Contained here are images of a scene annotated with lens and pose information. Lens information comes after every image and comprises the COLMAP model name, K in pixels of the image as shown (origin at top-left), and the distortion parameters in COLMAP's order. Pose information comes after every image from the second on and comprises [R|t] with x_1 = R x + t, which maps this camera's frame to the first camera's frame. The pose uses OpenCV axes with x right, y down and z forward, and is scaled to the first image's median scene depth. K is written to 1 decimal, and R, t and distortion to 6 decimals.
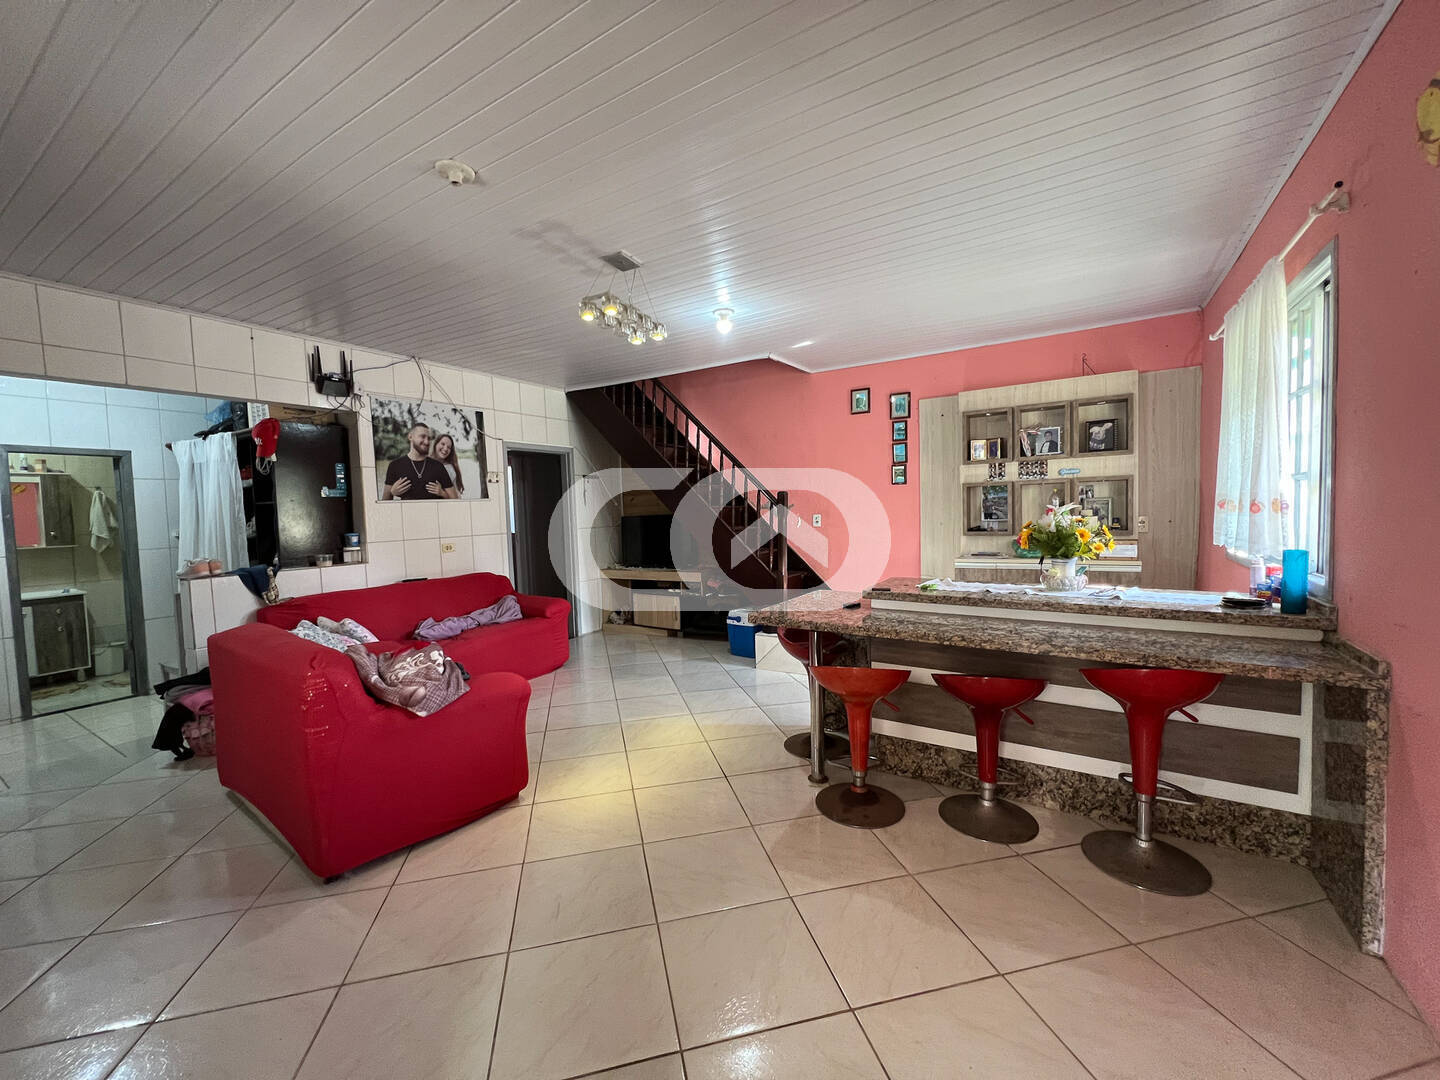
lens RADIAL K [[568.8, 0, 712.2], [0, 568.8, 542.5], [0, 0, 1]] dist [-0.002022, -0.000289]
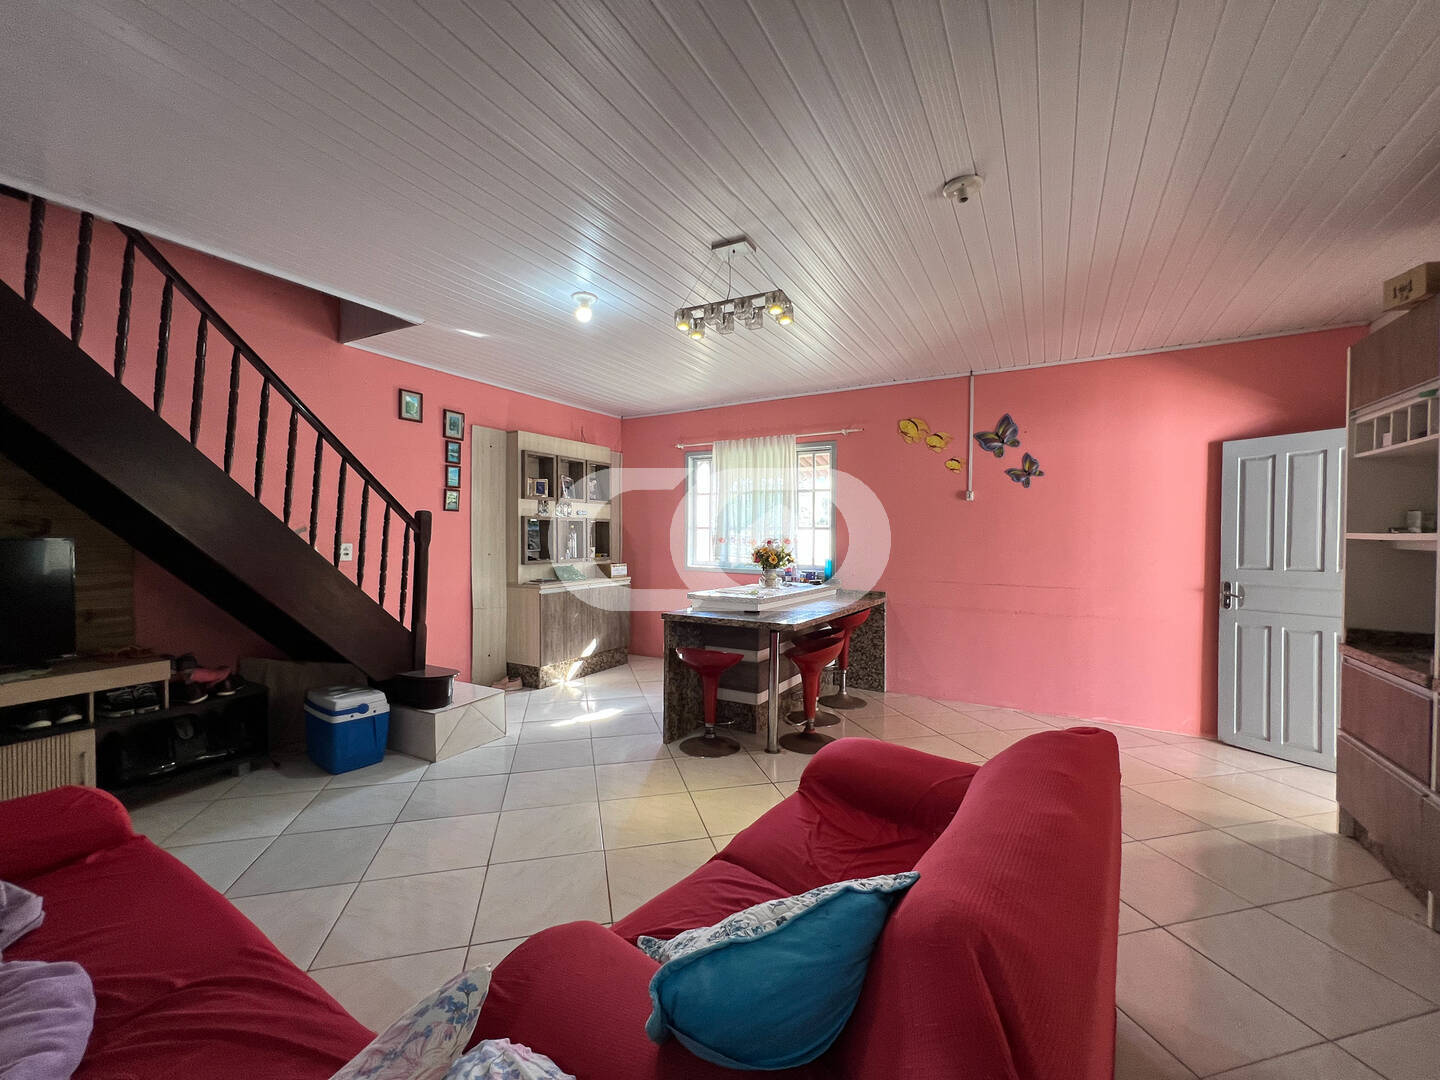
lens RADIAL K [[568.8, 0, 712.2], [0, 568.8, 542.5], [0, 0, 1]] dist [-0.002022, -0.000289]
pose [[-0.016965, 0.016209, 0.999725, -0.593256], [0.052003, 0.998530, -0.015307, -0.017861], [-0.998503, 0.051729, -0.017783, 0.624441]]
